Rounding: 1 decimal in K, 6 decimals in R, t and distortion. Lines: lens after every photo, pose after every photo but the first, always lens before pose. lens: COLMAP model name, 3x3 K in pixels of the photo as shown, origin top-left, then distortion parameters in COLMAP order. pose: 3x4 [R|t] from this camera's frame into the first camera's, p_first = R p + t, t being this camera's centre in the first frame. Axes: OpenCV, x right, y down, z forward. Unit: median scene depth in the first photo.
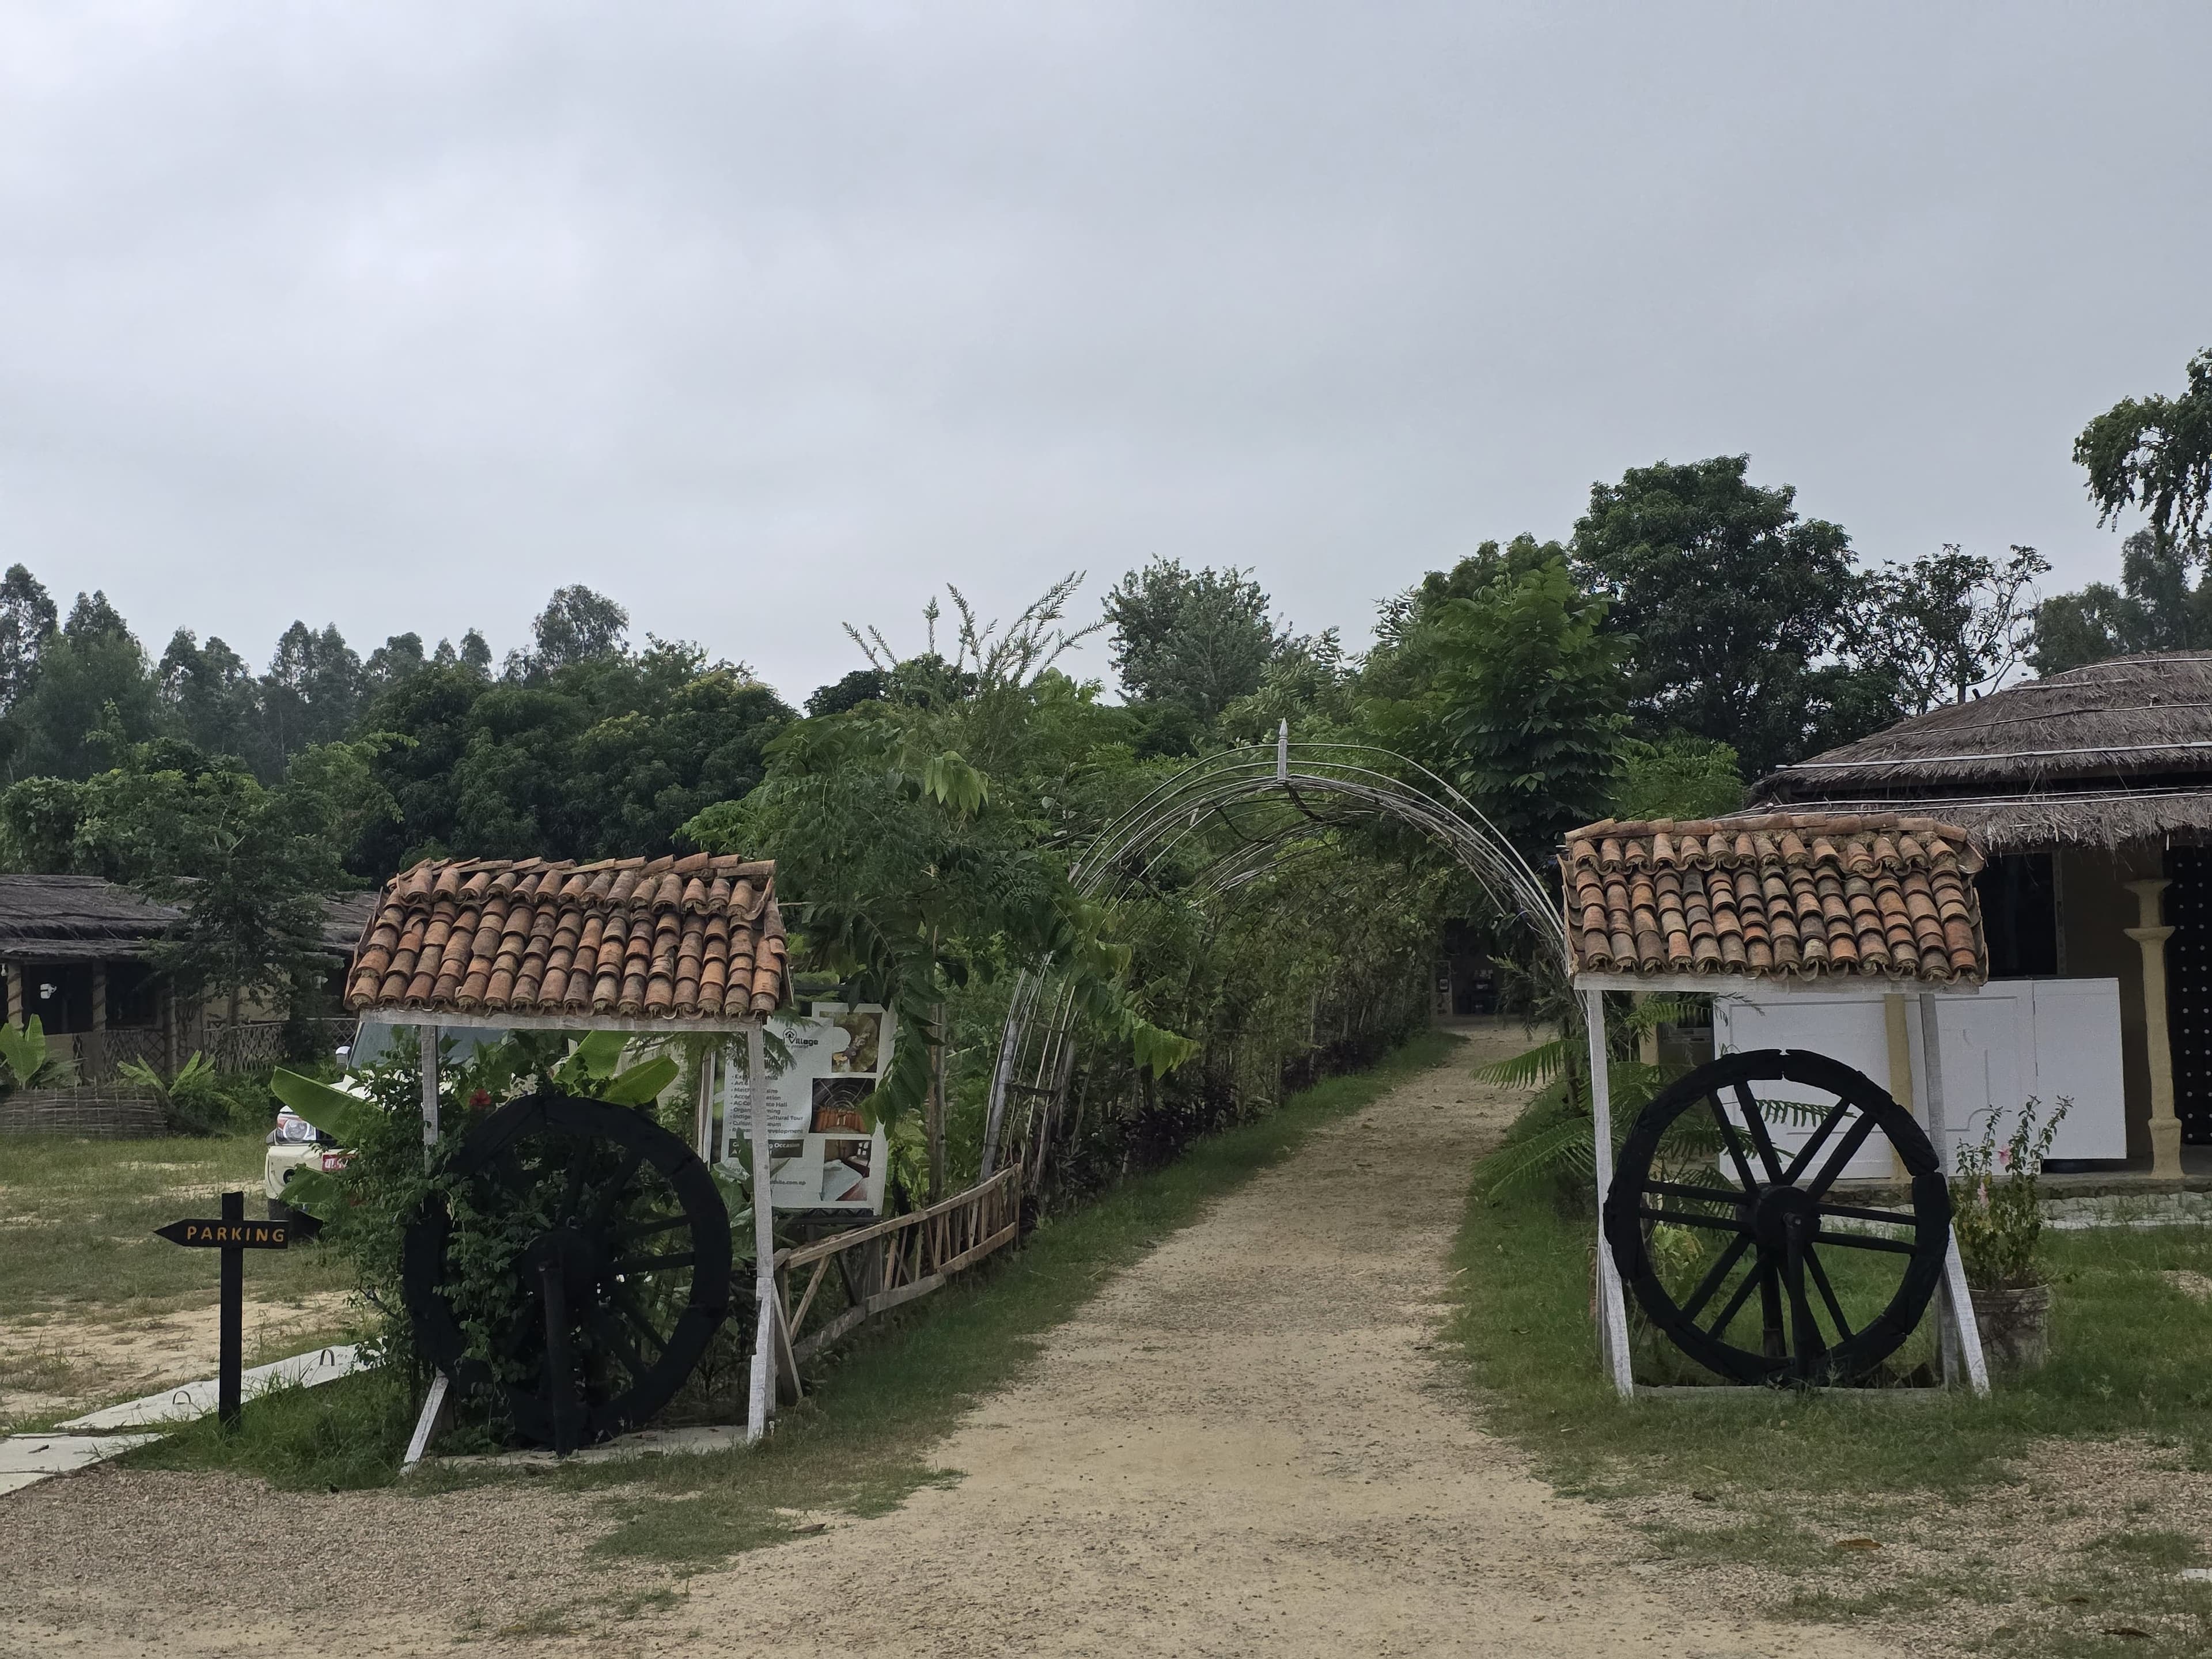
lens RADIAL K [[1560.2, 0, 1109.3], [0, 1560.2, 828.5], [0, 0, 1]] dist [-0.000799, 0.000900]
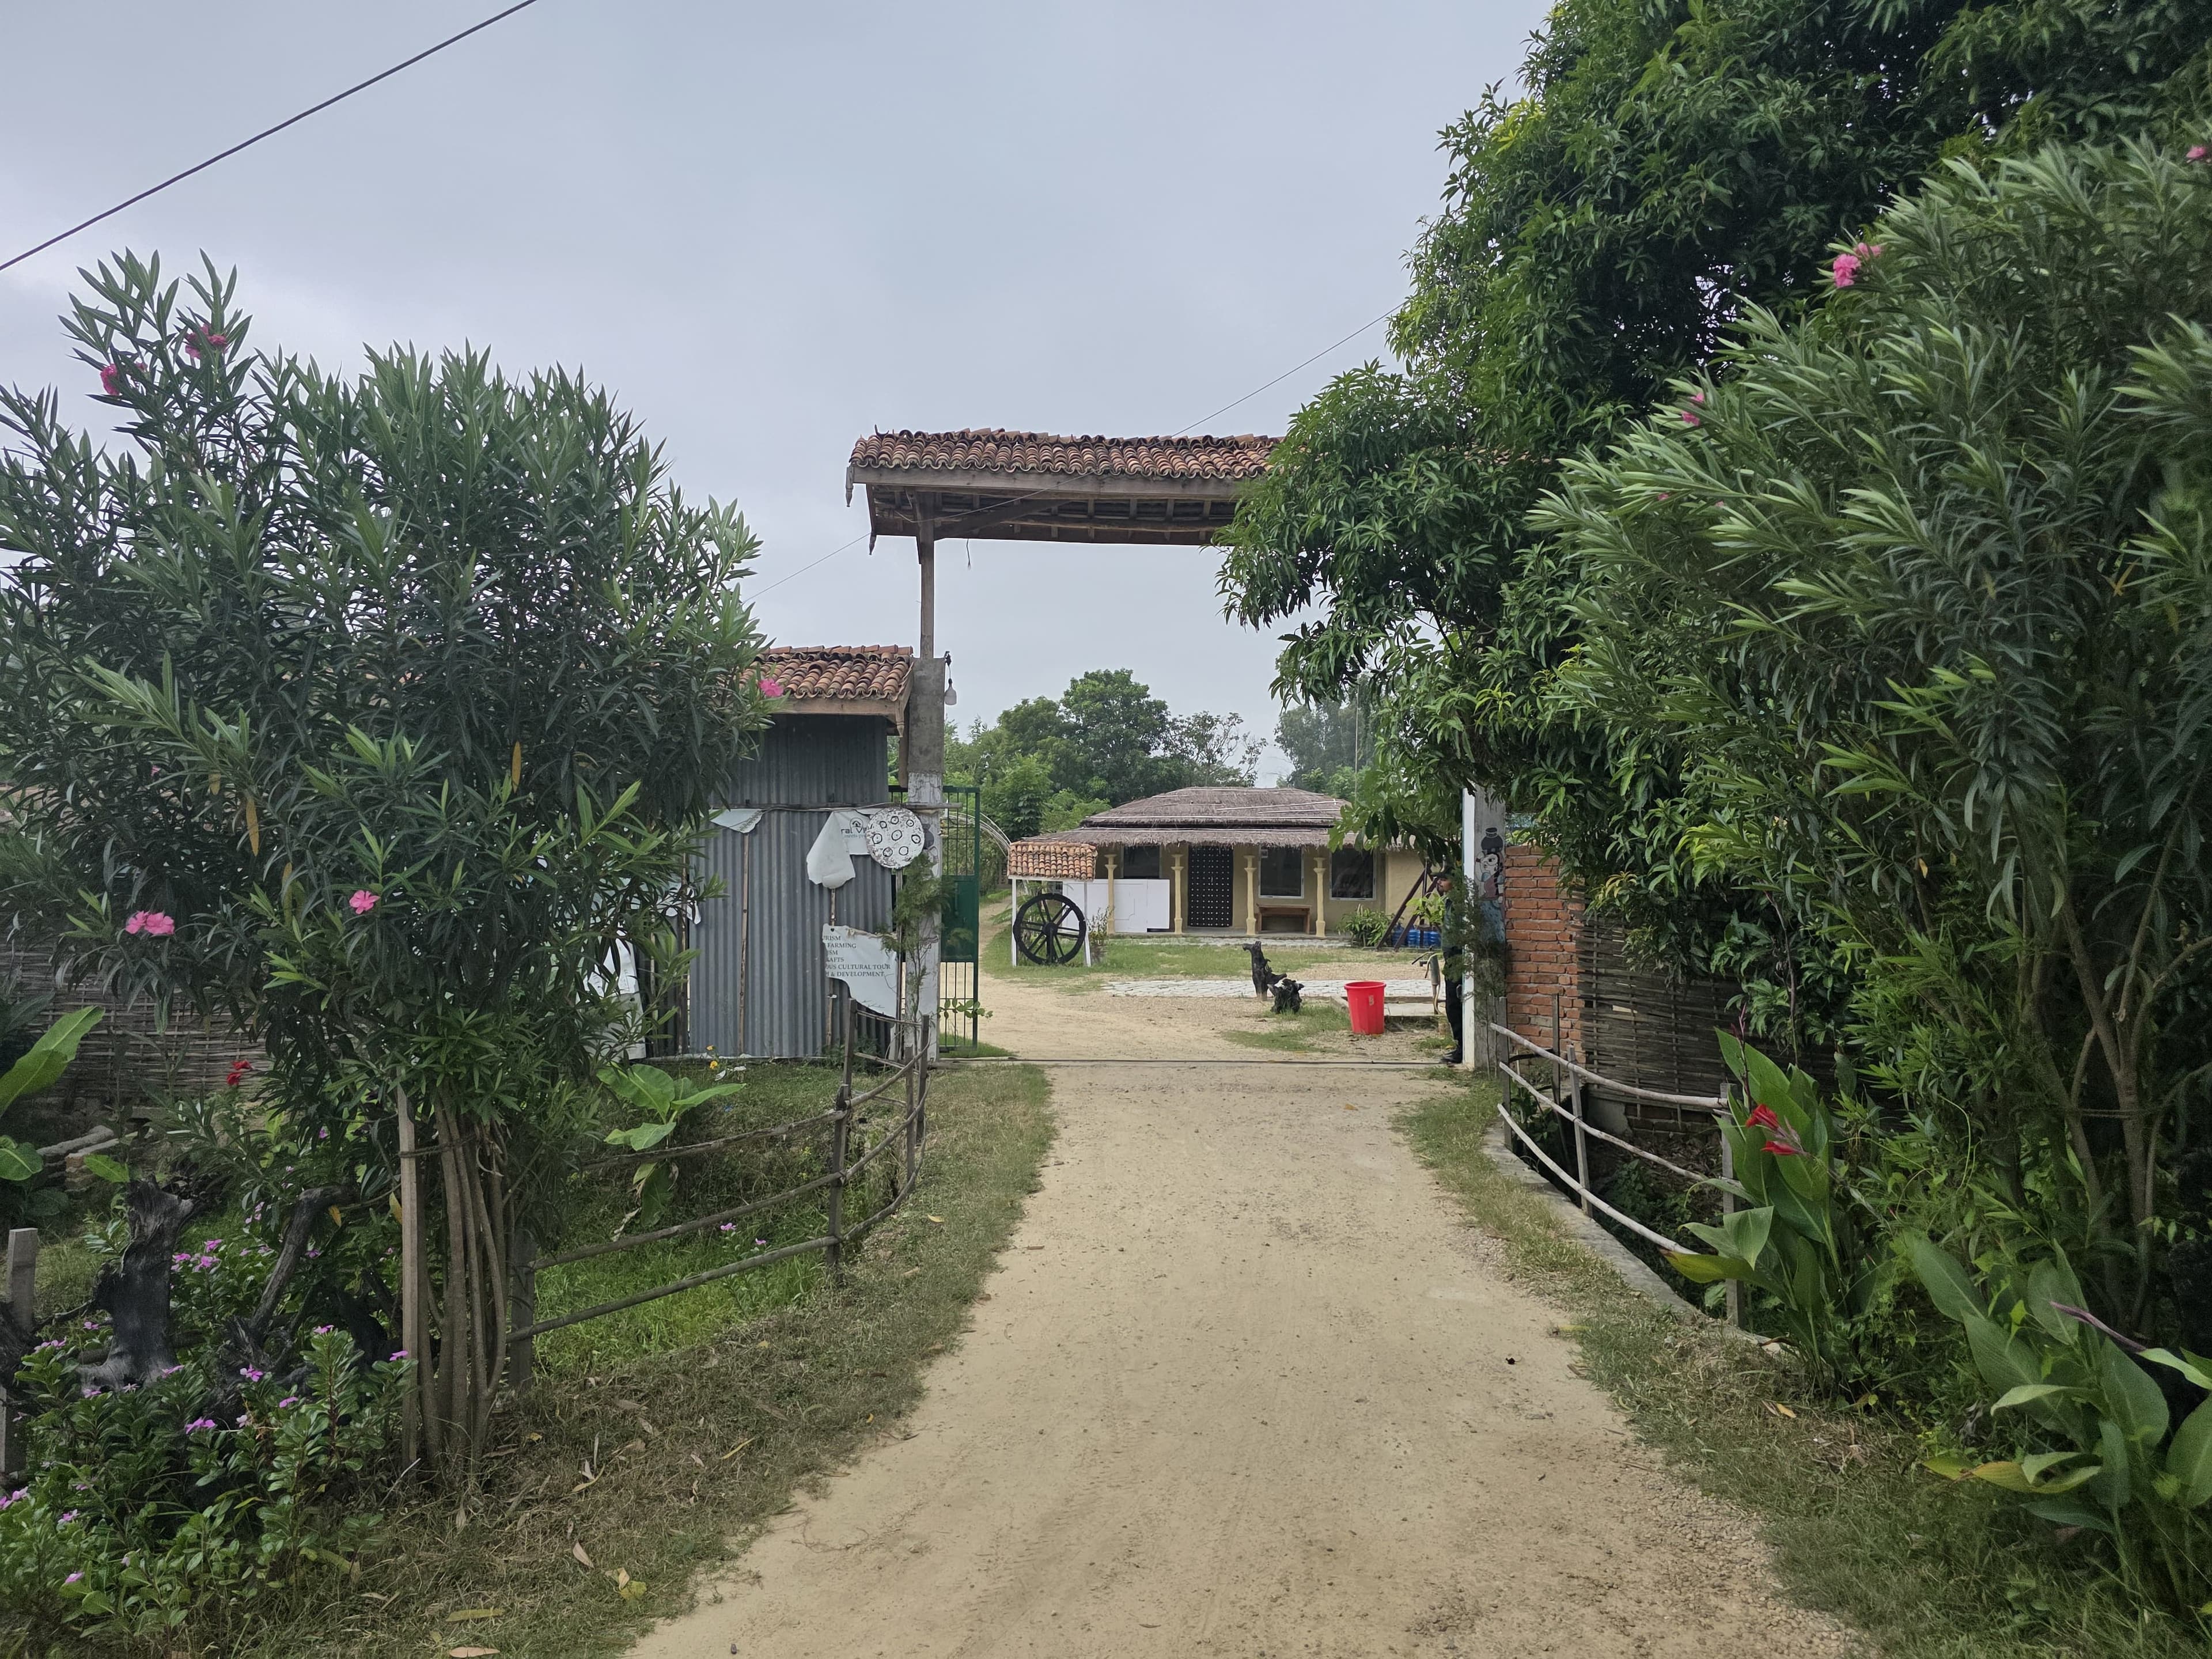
lens RADIAL K [[1560.2, 0, 1108.9], [0, 1560.2, 830.9], [0, 0, 1]] dist [-0.000799, 0.000900]
pose [[0.972103, 0.039677, 0.231173, -0.201991], [-0.058342, 0.995515, 0.074470, -0.166472], [-0.227181, -0.085879, 0.970058, -1.473191]]
